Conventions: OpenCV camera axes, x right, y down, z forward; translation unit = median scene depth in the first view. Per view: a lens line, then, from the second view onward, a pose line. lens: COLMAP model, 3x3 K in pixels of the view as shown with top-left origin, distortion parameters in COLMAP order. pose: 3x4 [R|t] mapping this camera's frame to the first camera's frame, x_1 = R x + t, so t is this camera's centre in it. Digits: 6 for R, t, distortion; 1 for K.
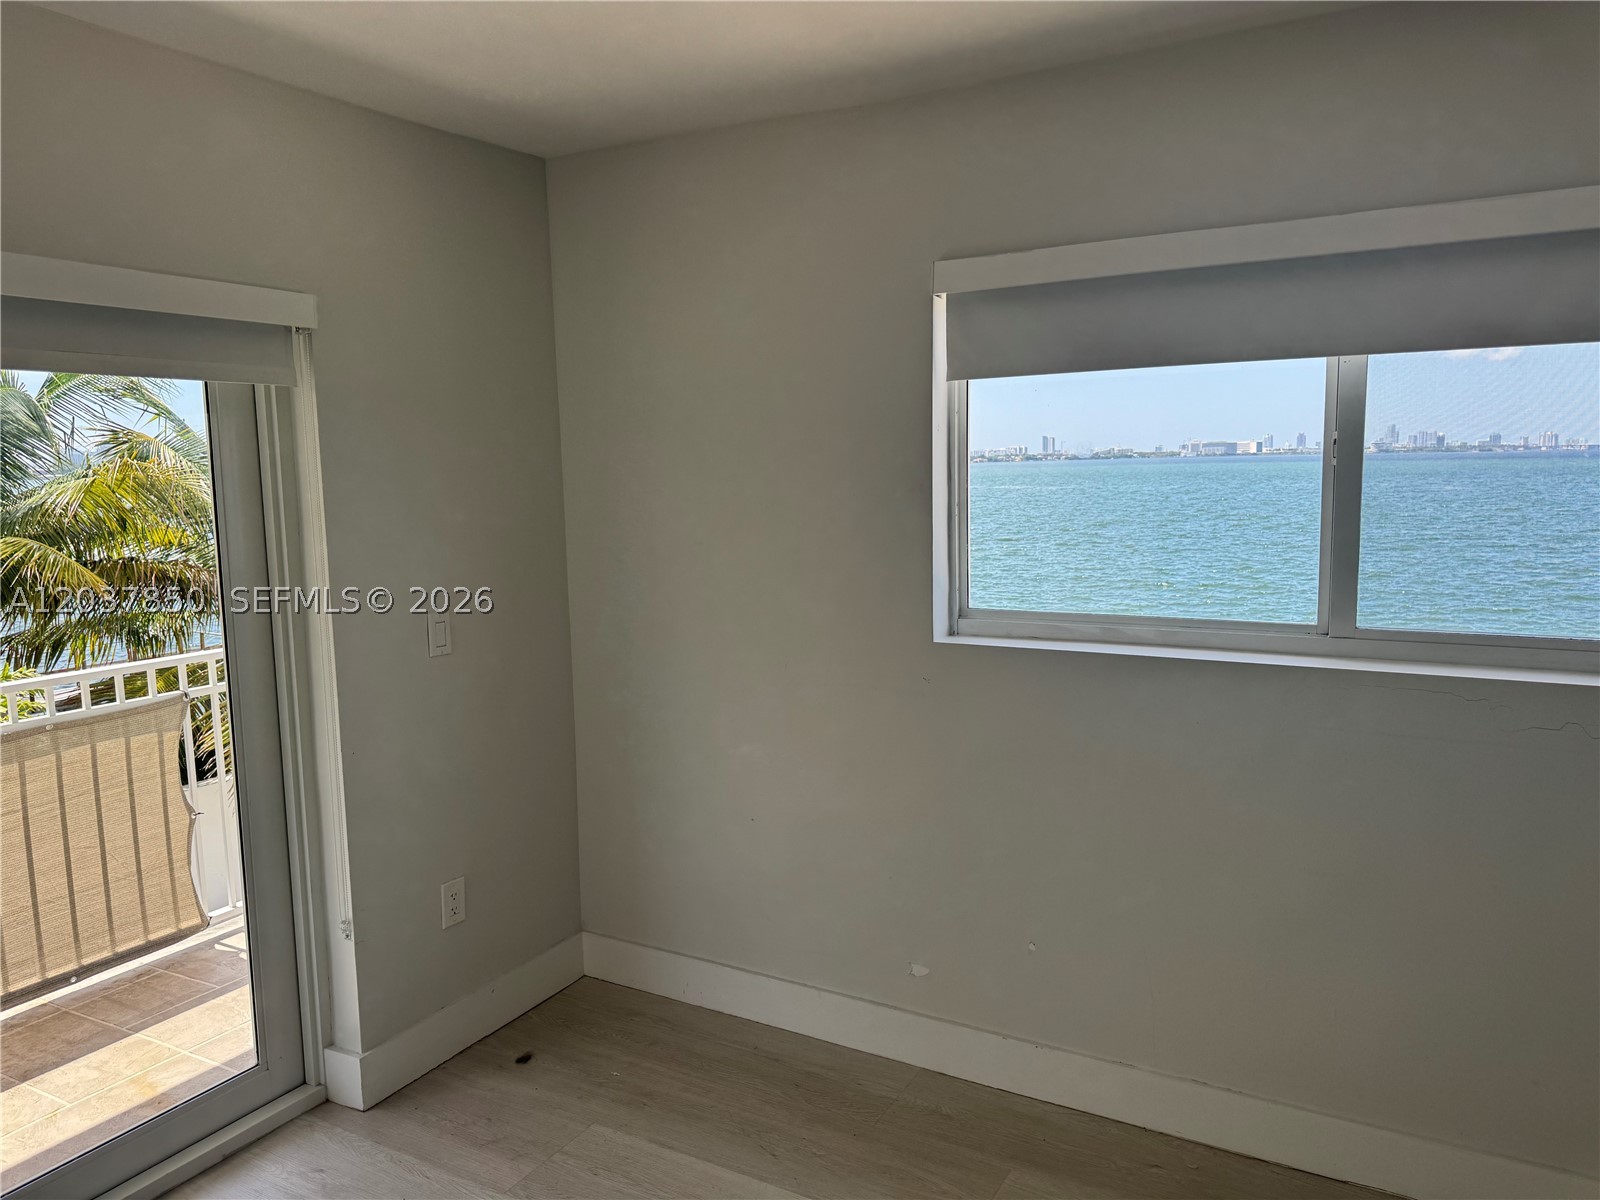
lens RADIAL K [[1110.2, 0, 779.6], [0, 1110.2, 598.2], [0, 0, 1]] dist [-0.001915, -0.021143]
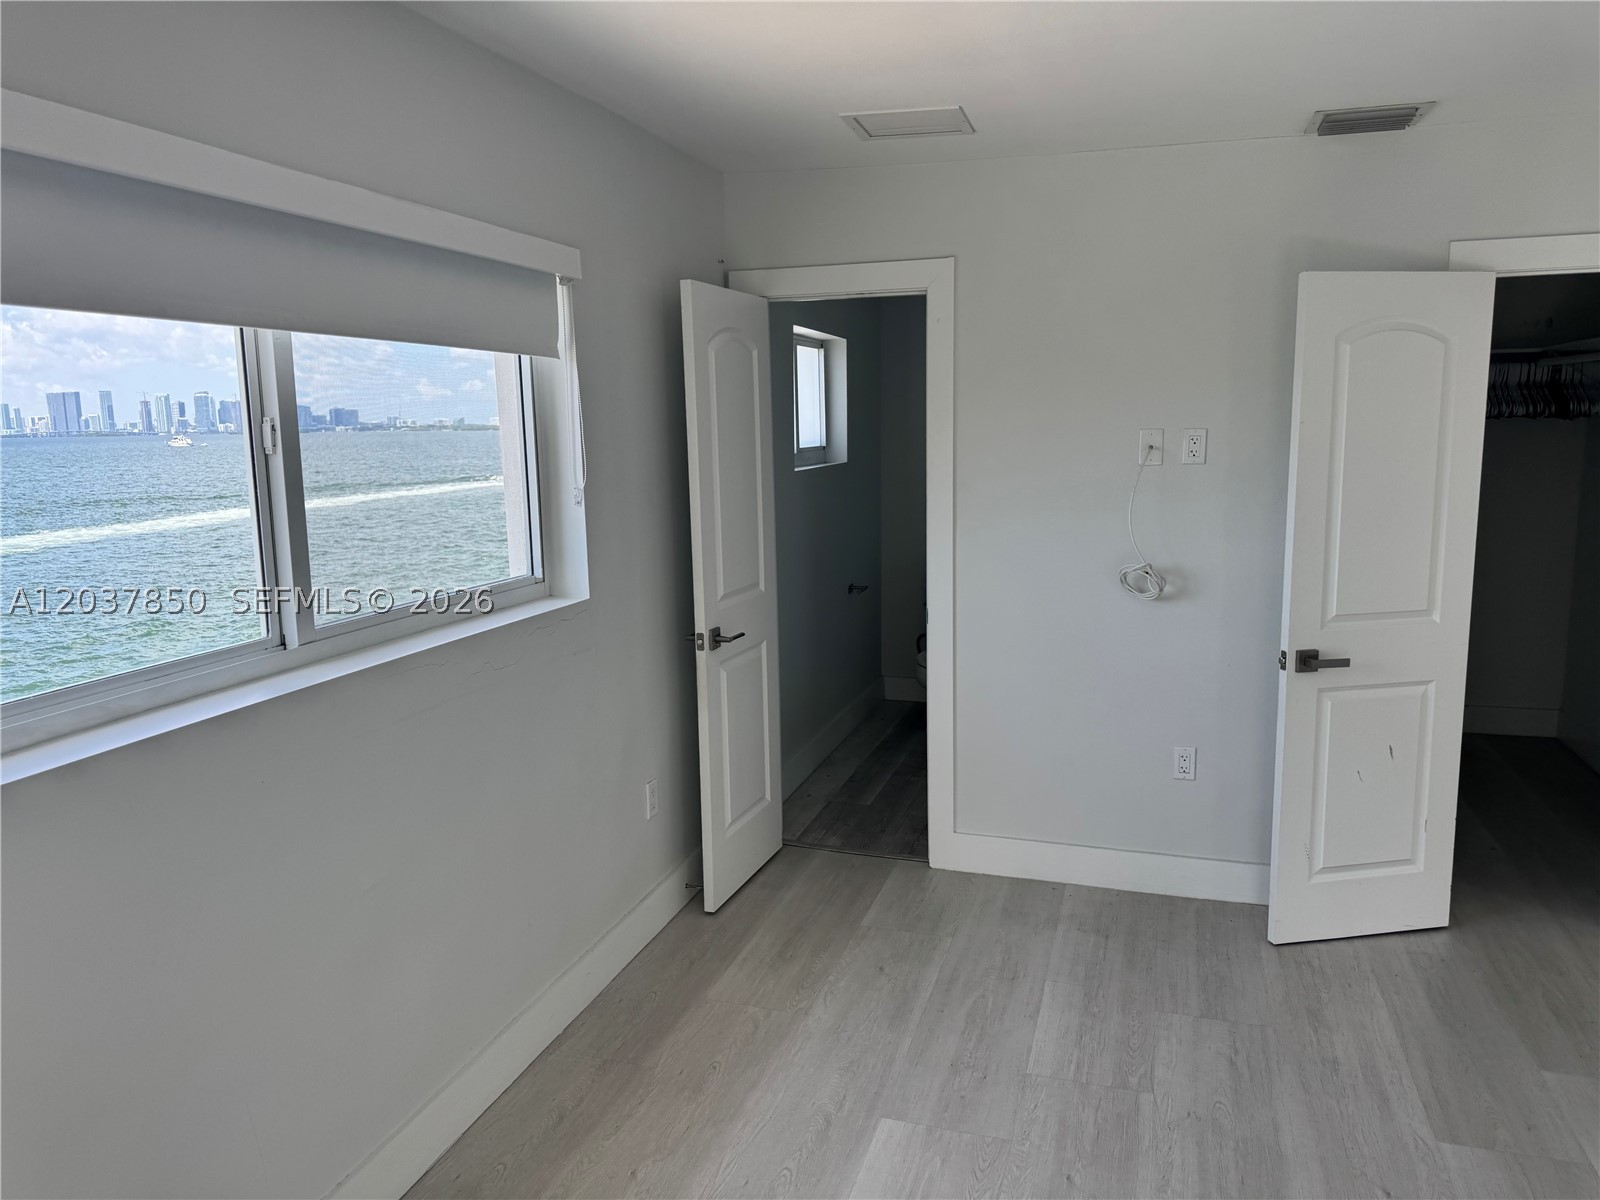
lens RADIAL K [[1117.3, 0, 799.4], [0, 1117.3, 604.6], [0, 0, 1]] dist [0.131885, -0.192310]
pose [[-0.230725, -0.131357, 0.964111, -0.400917], [0.136027, 0.976761, 0.165634, -0.078953], [-0.963464, 0.169361, -0.207496, 0.660673]]
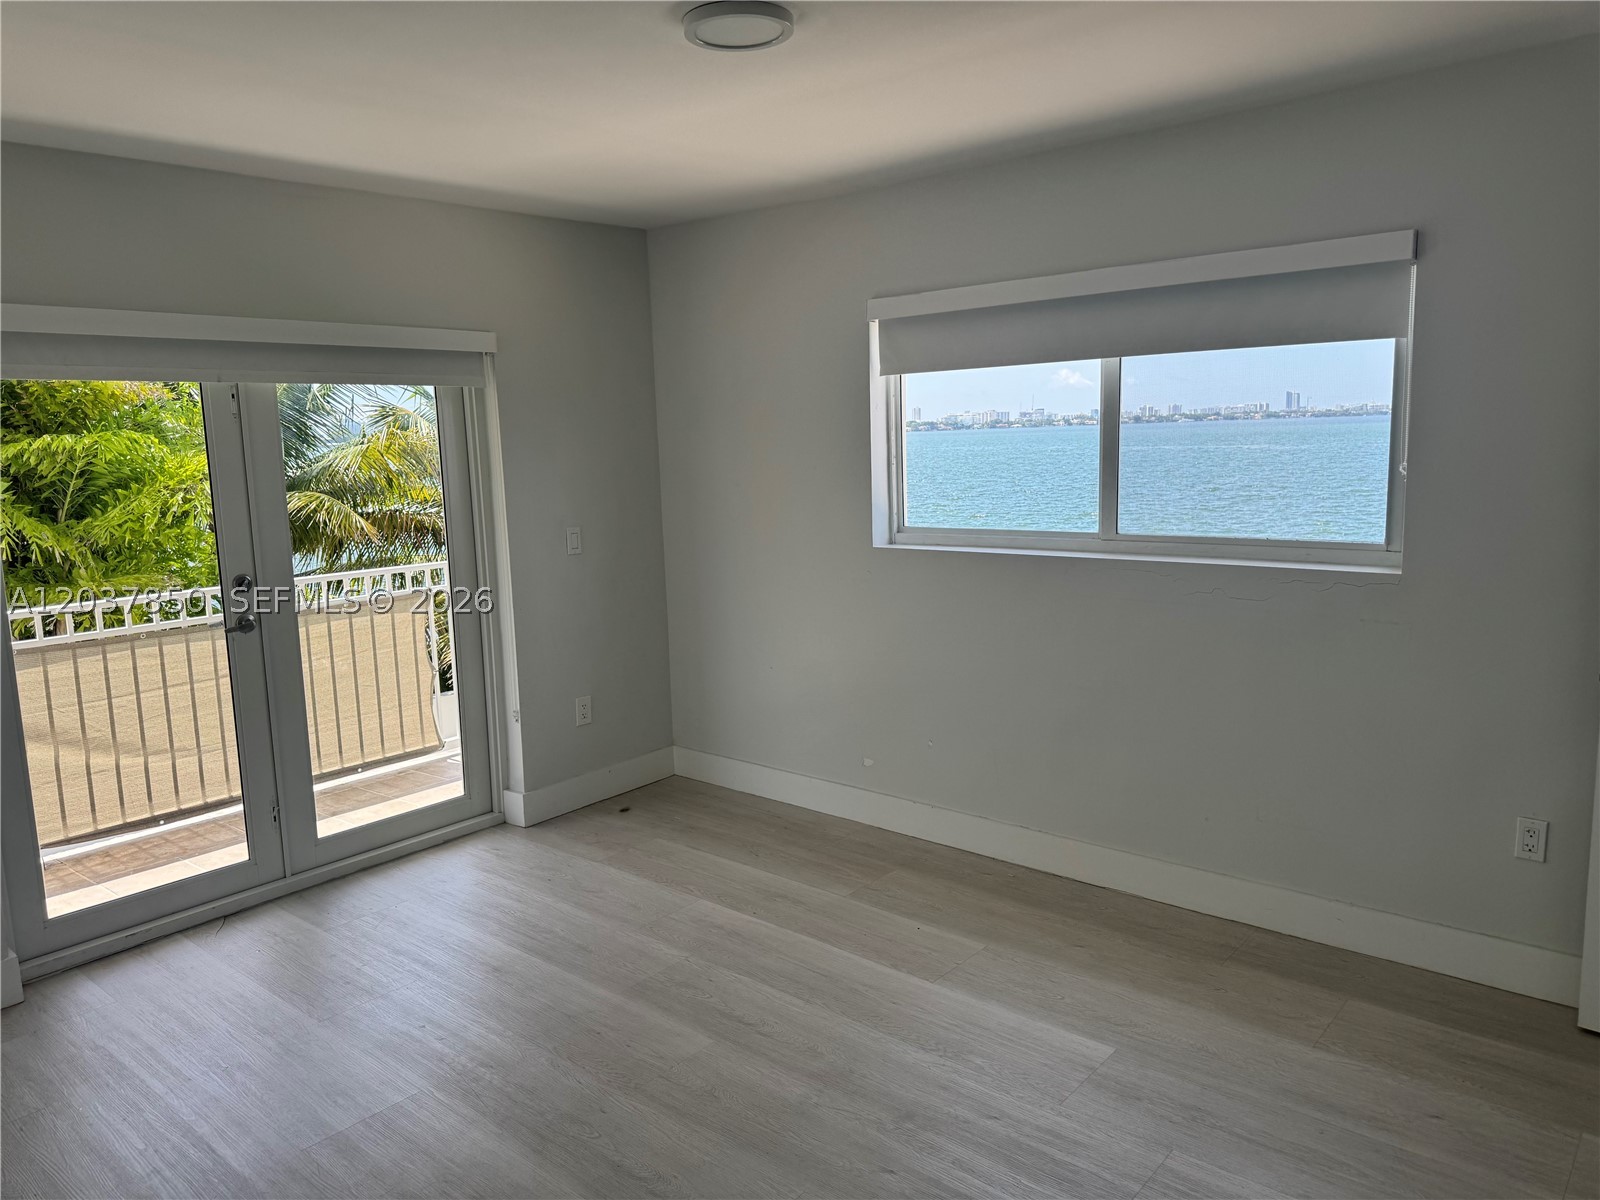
lens RADIAL K [[1125.4, 0, 804.0], [0, 1125.4, 603.2], [0, 0, 1]] dist [0.090392, -0.279046]
pose [[0.982781, 0.017335, -0.183957, 0.314311], [-0.010859, 0.999287, 0.036152, 0.059108], [0.184452, -0.033532, 0.982269, -0.530874]]
